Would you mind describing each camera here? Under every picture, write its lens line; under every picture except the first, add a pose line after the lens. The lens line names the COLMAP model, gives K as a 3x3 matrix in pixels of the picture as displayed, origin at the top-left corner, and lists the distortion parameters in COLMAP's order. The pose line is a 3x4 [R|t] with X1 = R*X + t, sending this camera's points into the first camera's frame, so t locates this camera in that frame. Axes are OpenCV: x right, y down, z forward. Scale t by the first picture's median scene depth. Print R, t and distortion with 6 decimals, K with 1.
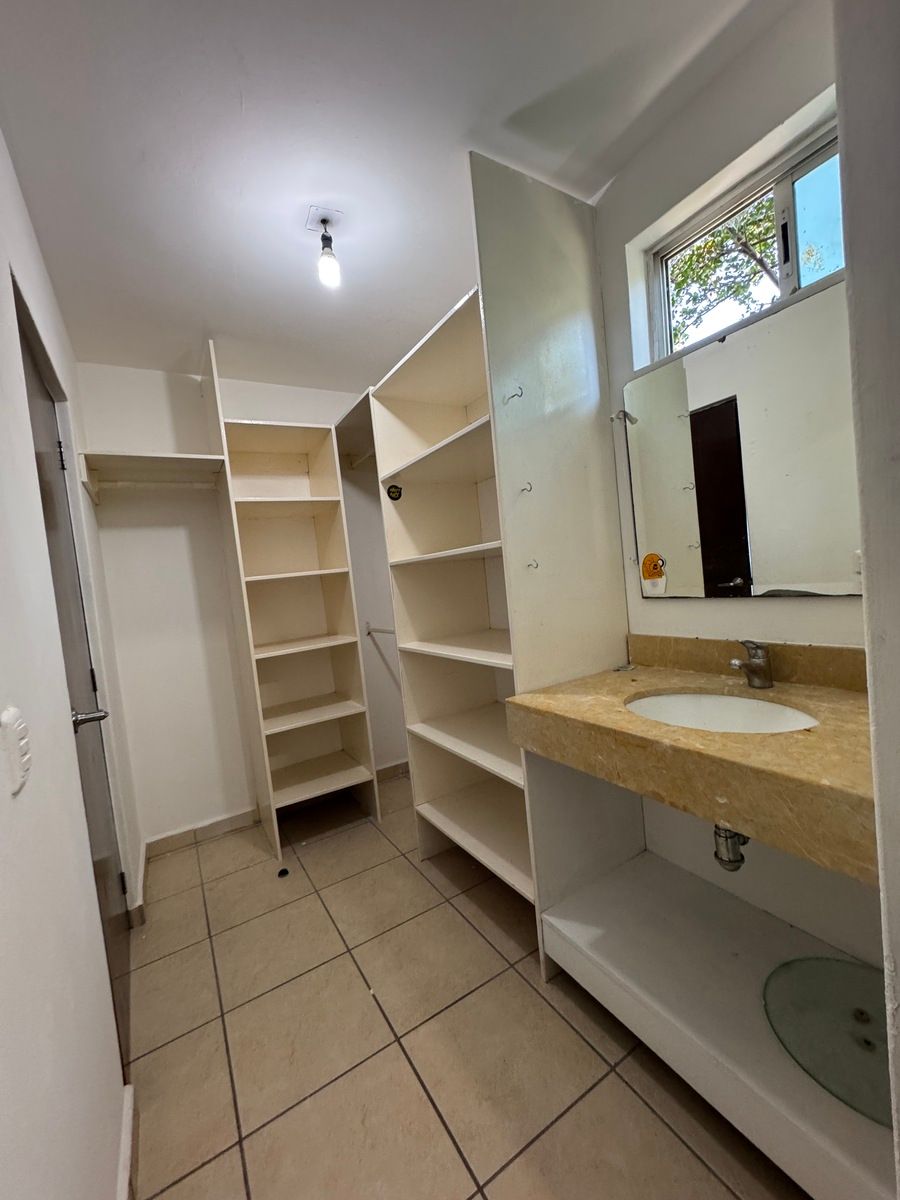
lens RADIAL K [[480.6, 0, 450.3], [0, 480.6, 600.8], [0, 0, 1]] dist [0.001289, -0.000435]
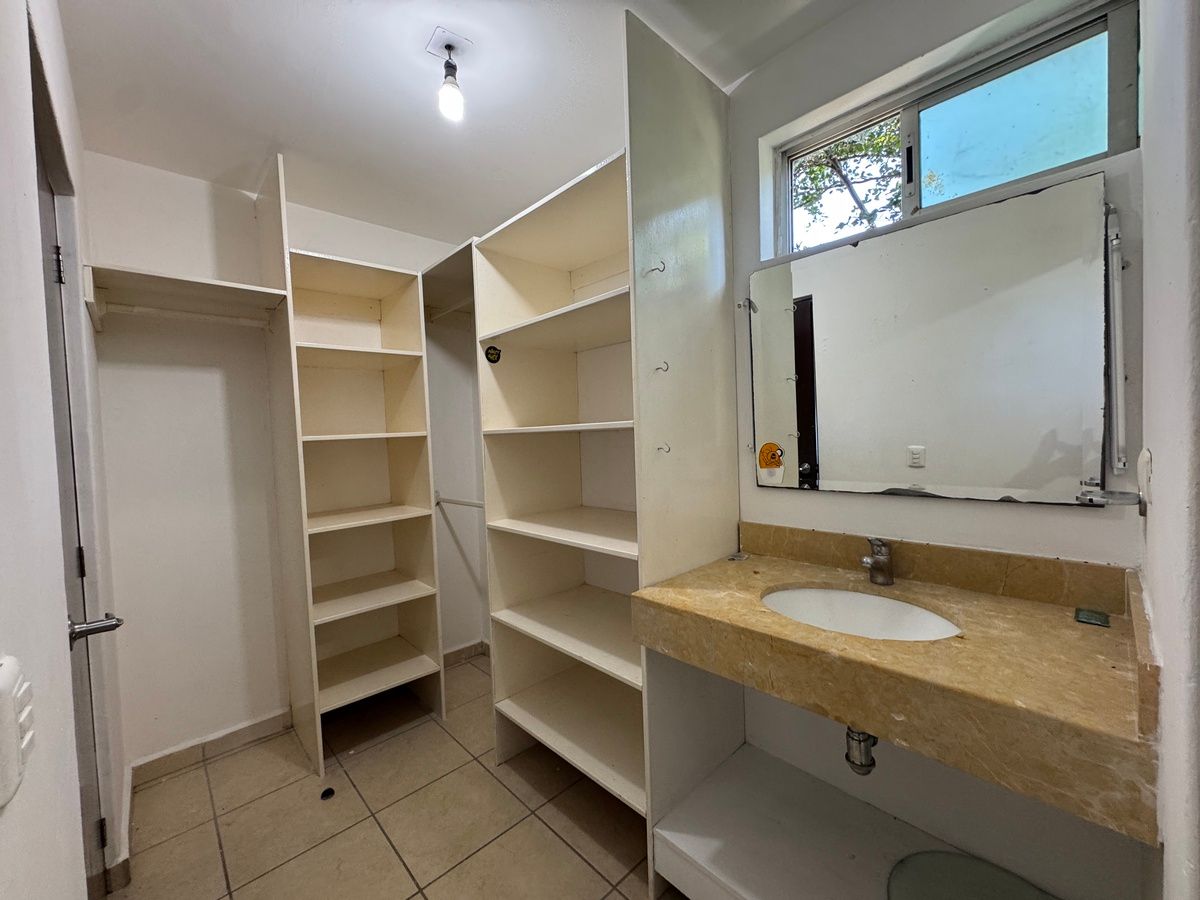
lens RADIAL K [[480.6, 0, 600.1], [0, 480.6, 448.3], [0, 0, 1]] dist [0.001289, -0.000435]
pose [[0.975856, 0.057730, 0.210649, -0.133355], [-0.050161, 0.997895, -0.041107, -0.027348], [-0.212579, 0.029548, 0.976697, 0.094430]]
